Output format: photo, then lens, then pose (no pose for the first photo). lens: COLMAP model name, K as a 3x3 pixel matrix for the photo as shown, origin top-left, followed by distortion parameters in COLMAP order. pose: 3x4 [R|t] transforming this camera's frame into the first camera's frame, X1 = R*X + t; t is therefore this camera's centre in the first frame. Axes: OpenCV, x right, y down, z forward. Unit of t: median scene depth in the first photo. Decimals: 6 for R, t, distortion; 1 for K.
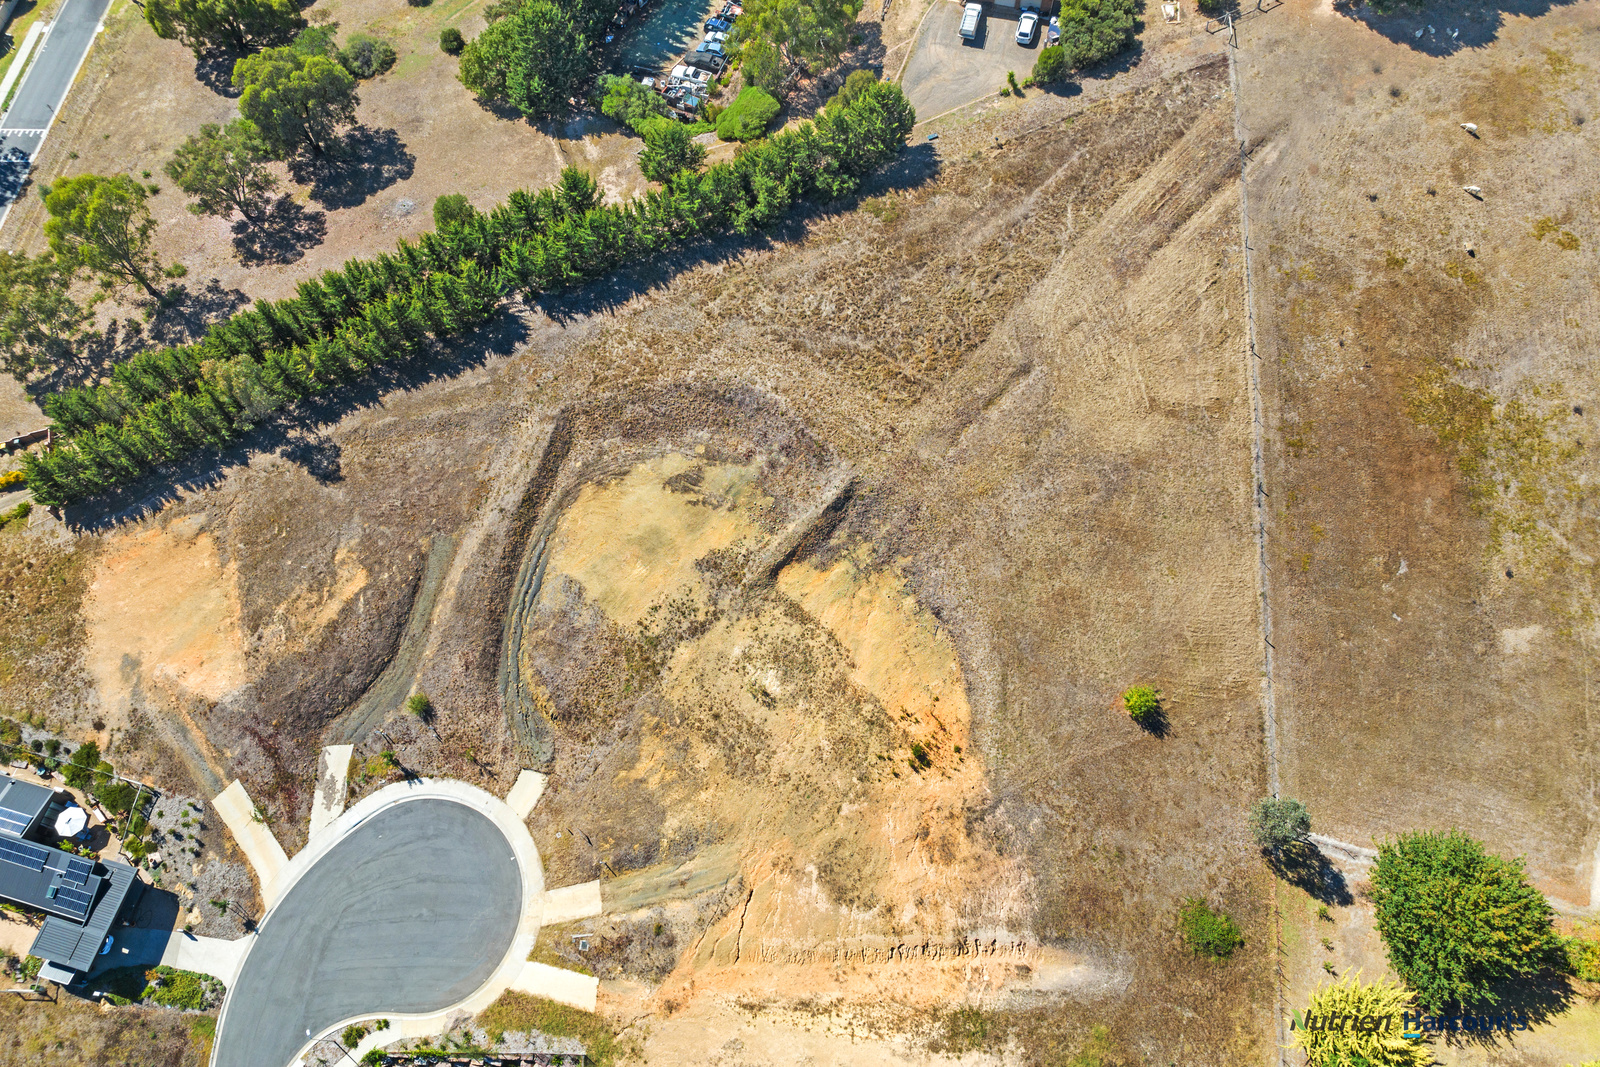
lens RADIAL K [[1116.7, 0, 796.7], [0, 1116.7, 561.3], [0, 0, 1]] dist [-0.041931, 0.006424]
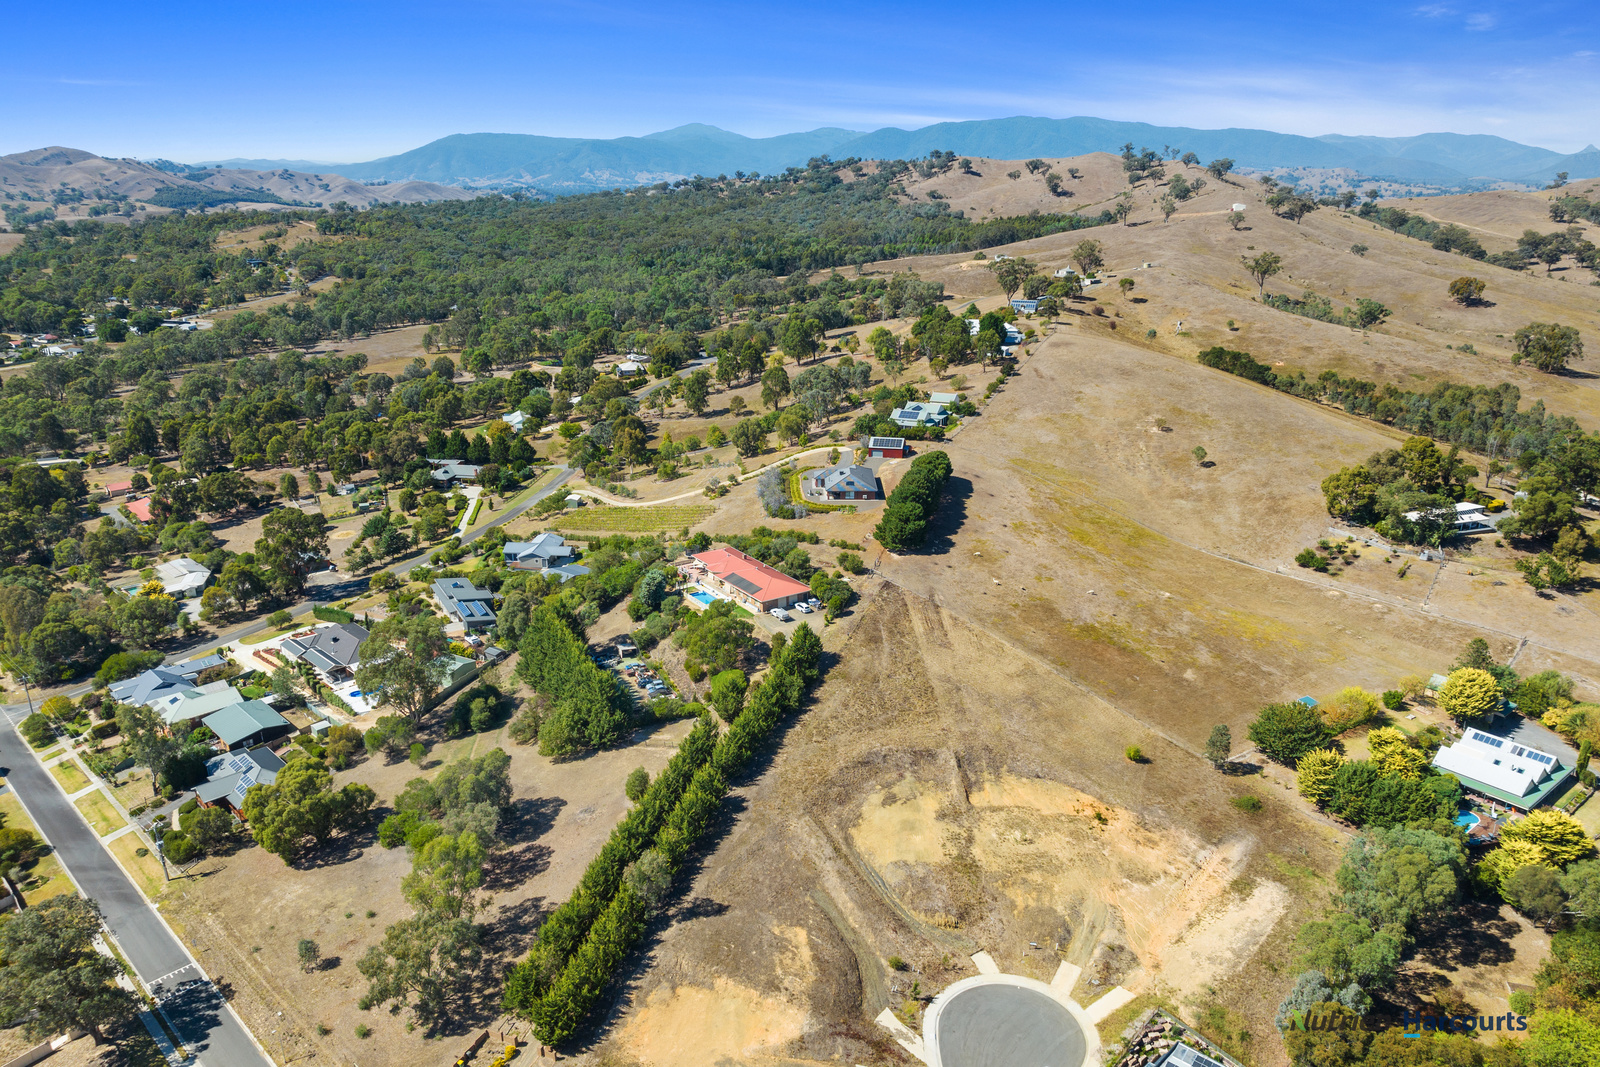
lens RADIAL K [[1116.7, 0, 796.7], [0, 1116.7, 561.3], [0, 0, 1]] dist [-0.041931, 0.006424]
pose [[0.672590, -0.242385, 0.699194, -1.322645], [0.672214, 0.595198, -0.440304, 0.371241], [-0.309435, 0.766152, 0.563259, -0.181522]]
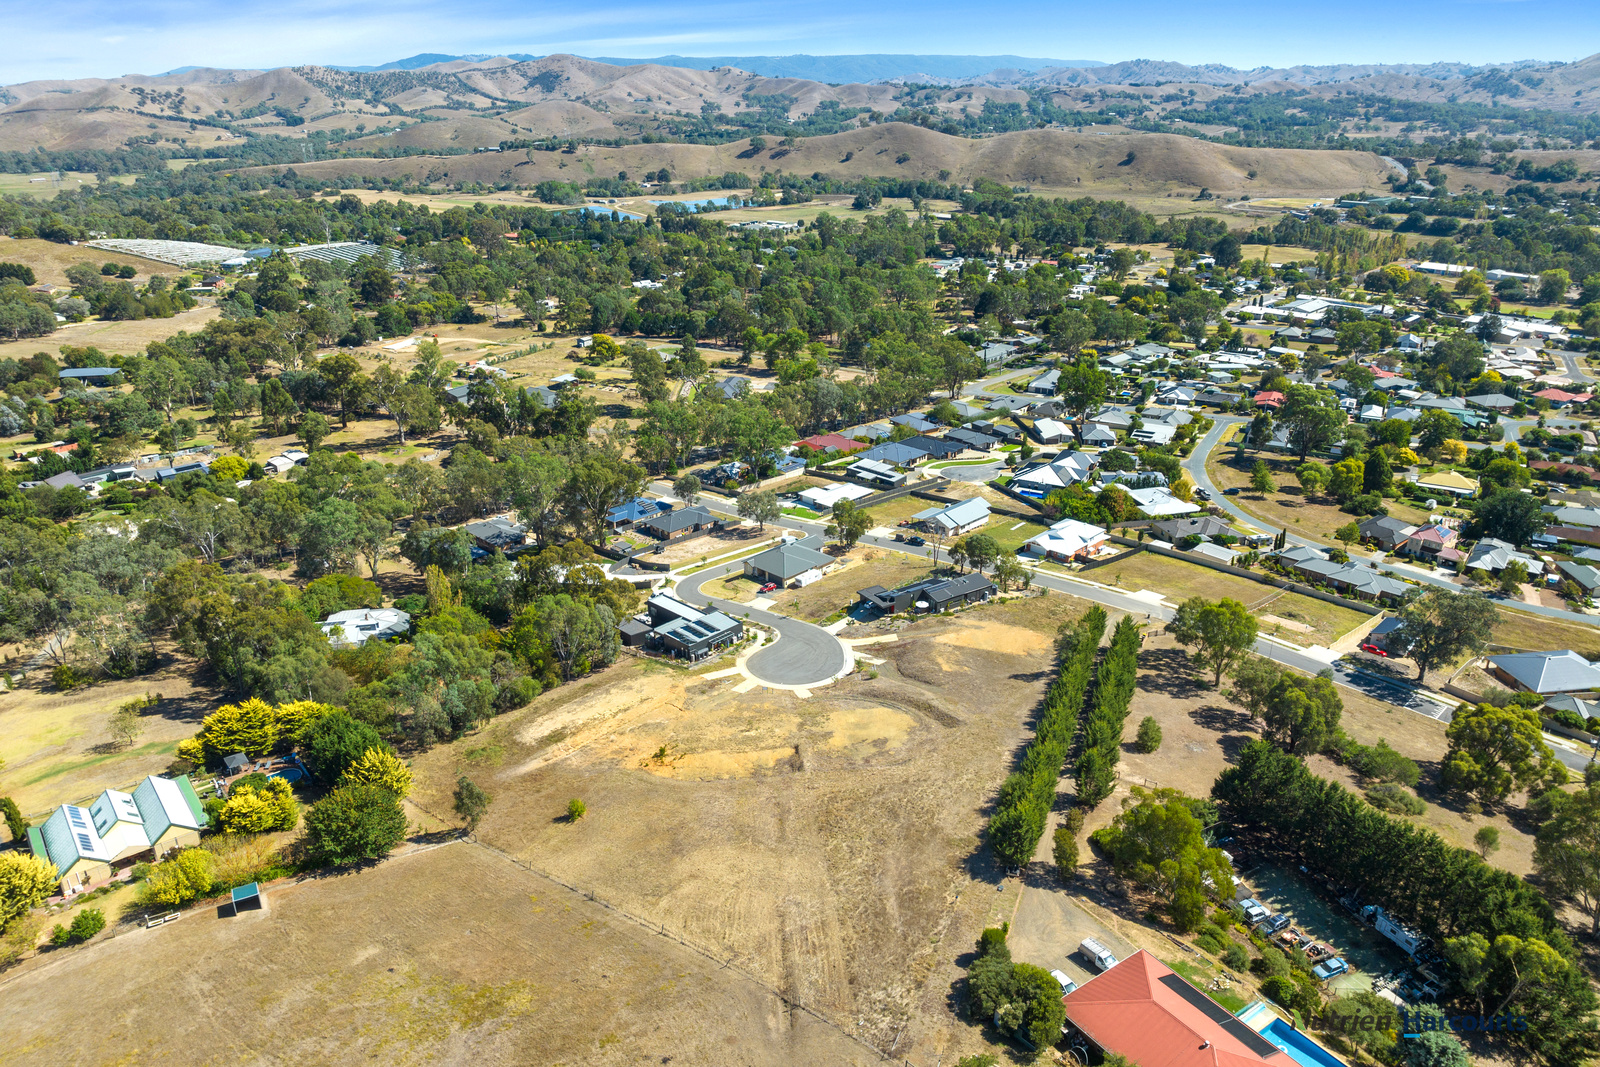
lens RADIAL K [[1116.7, 0, 796.7], [0, 1116.7, 561.3], [0, 0, 1]] dist [-0.041931, 0.006424]
pose [[-0.666161, 0.304021, -0.681029, 1.024533], [-0.672985, 0.148516, 0.724593, -1.235510], [0.321435, 0.941018, 0.105666, 0.564823]]
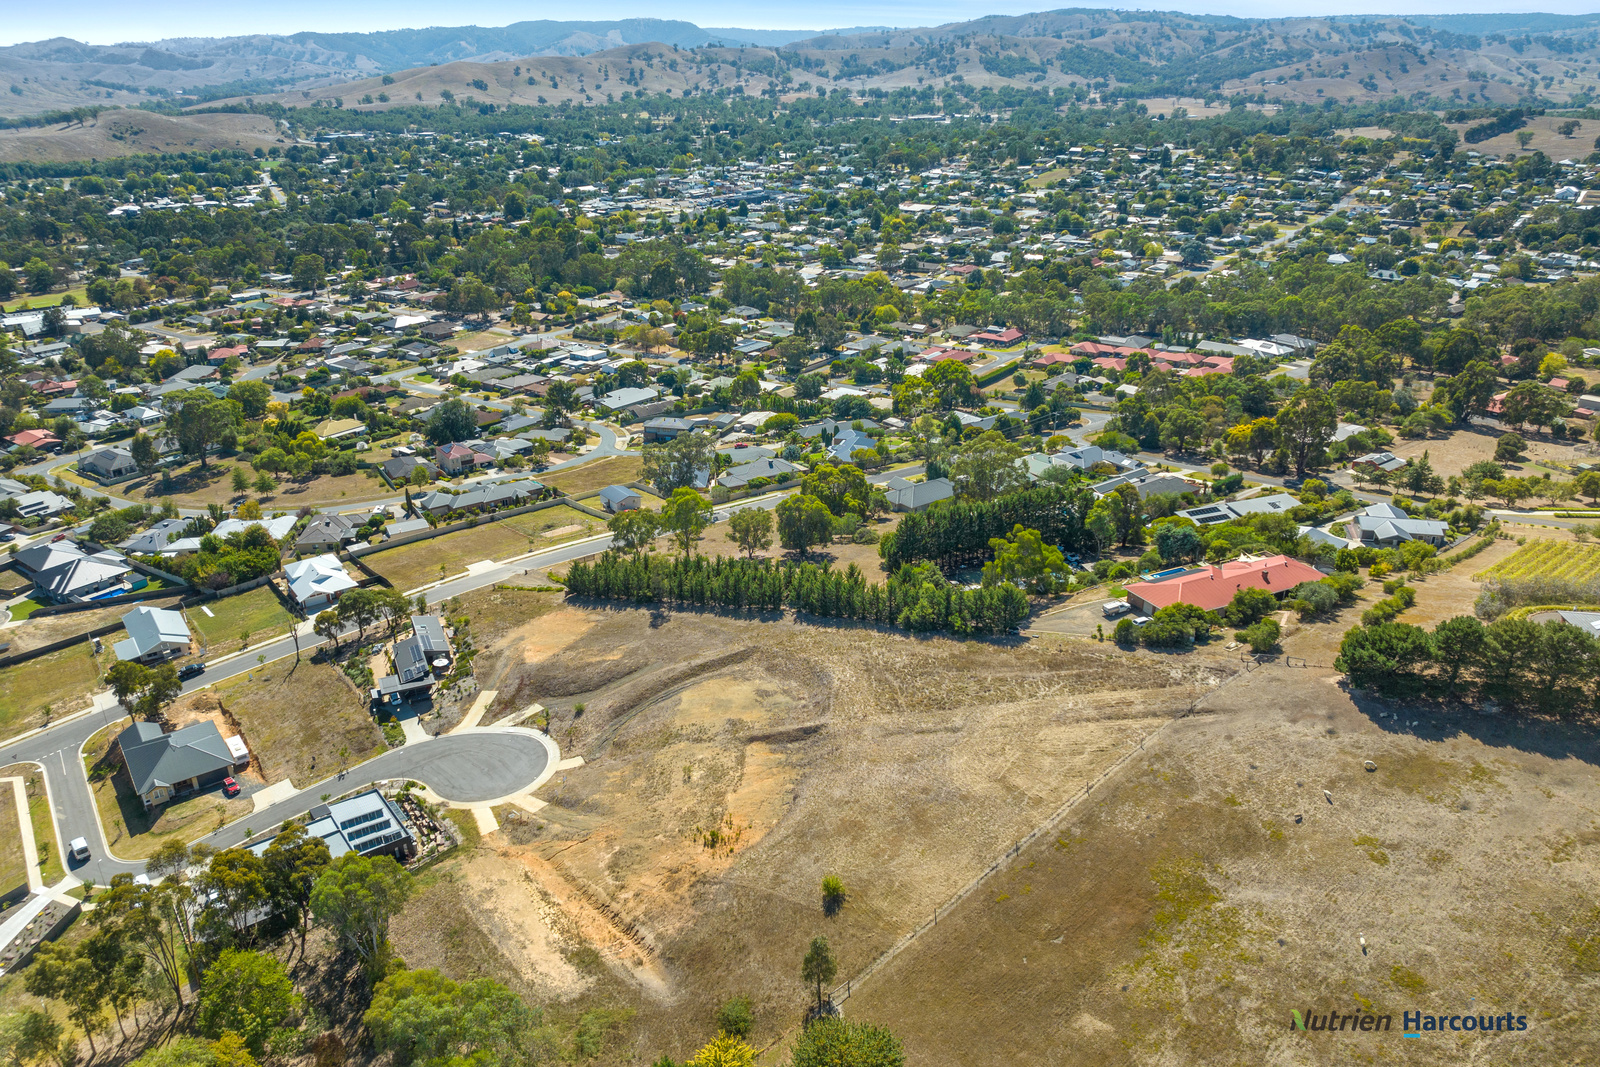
lens RADIAL K [[1127.5, 0, 807.7], [0, 1127.5, 536.4], [0, 0, 1]] dist [-0.050766, 0.013730]
pose [[0.648641, 0.299229, -0.699805, 1.090829], [-0.689698, 0.619909, -0.374206, 0.383476], [0.321842, 0.725379, 0.608476, -0.187694]]
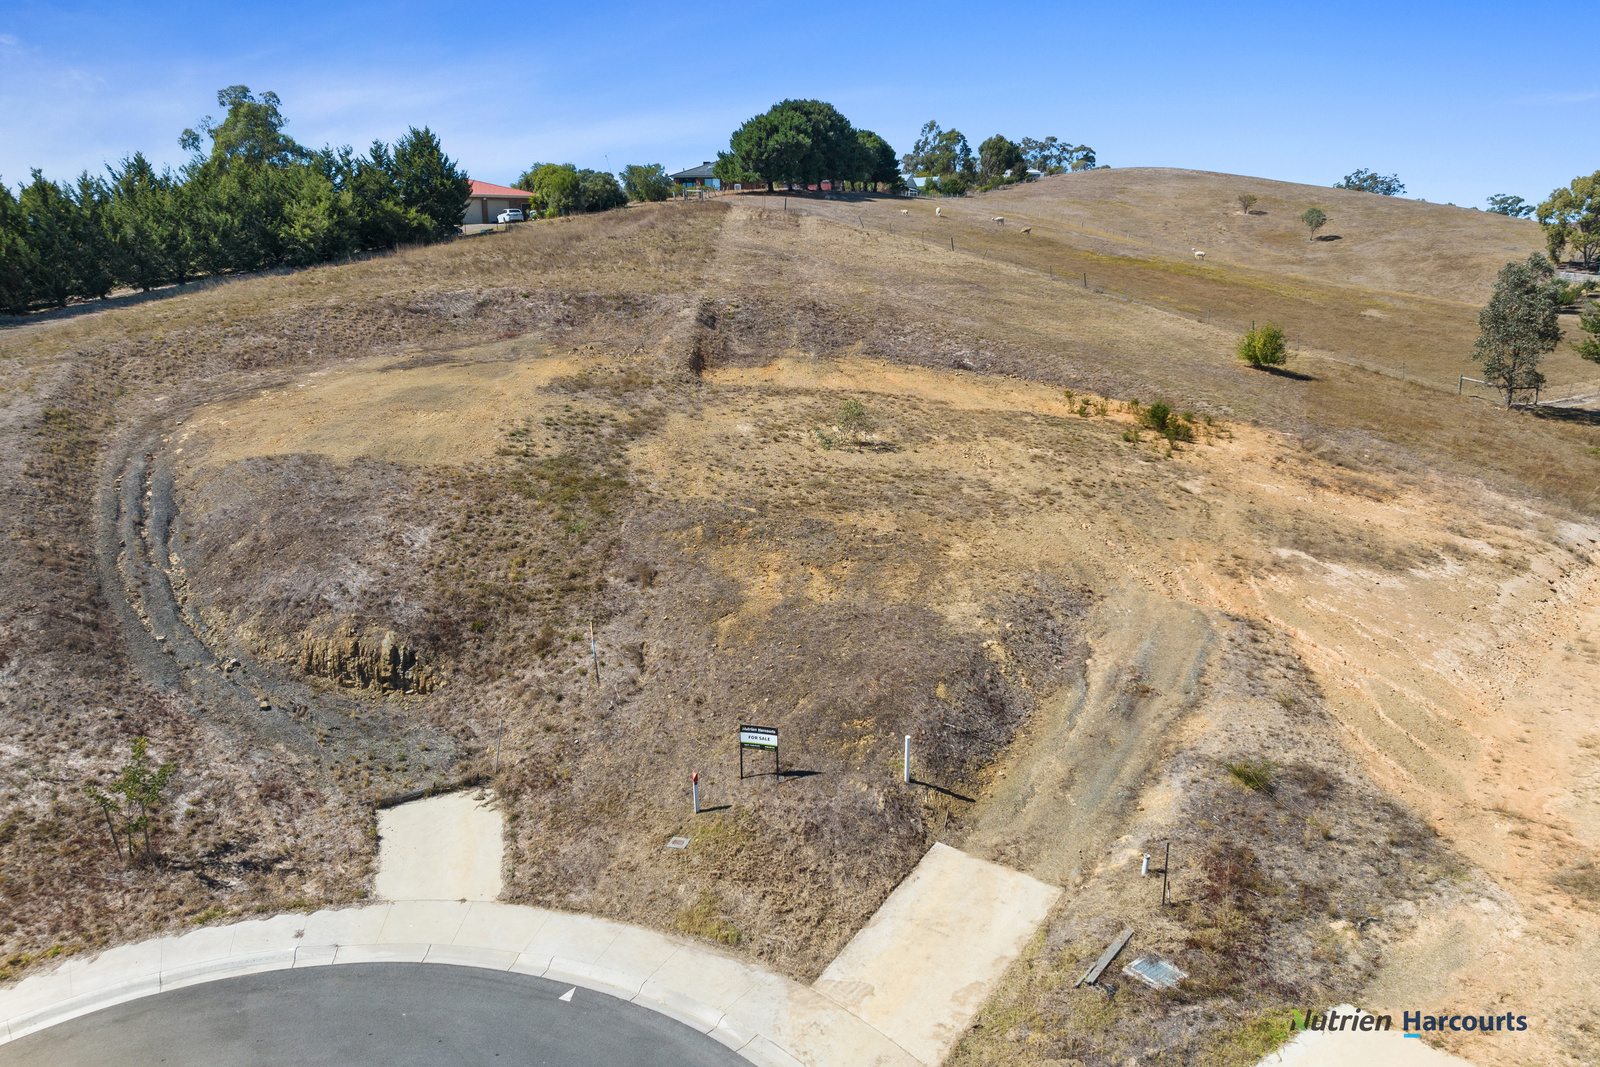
lens RADIAL K [[1116.7, 0, 796.7], [0, 1116.7, 561.3], [0, 0, 1]] dist [-0.041931, 0.006424]
pose [[0.708915, -0.174136, 0.683459, -0.339773], [0.639916, 0.566263, -0.519475, 0.343099], [-0.296558, 0.805620, 0.512864, 0.800541]]
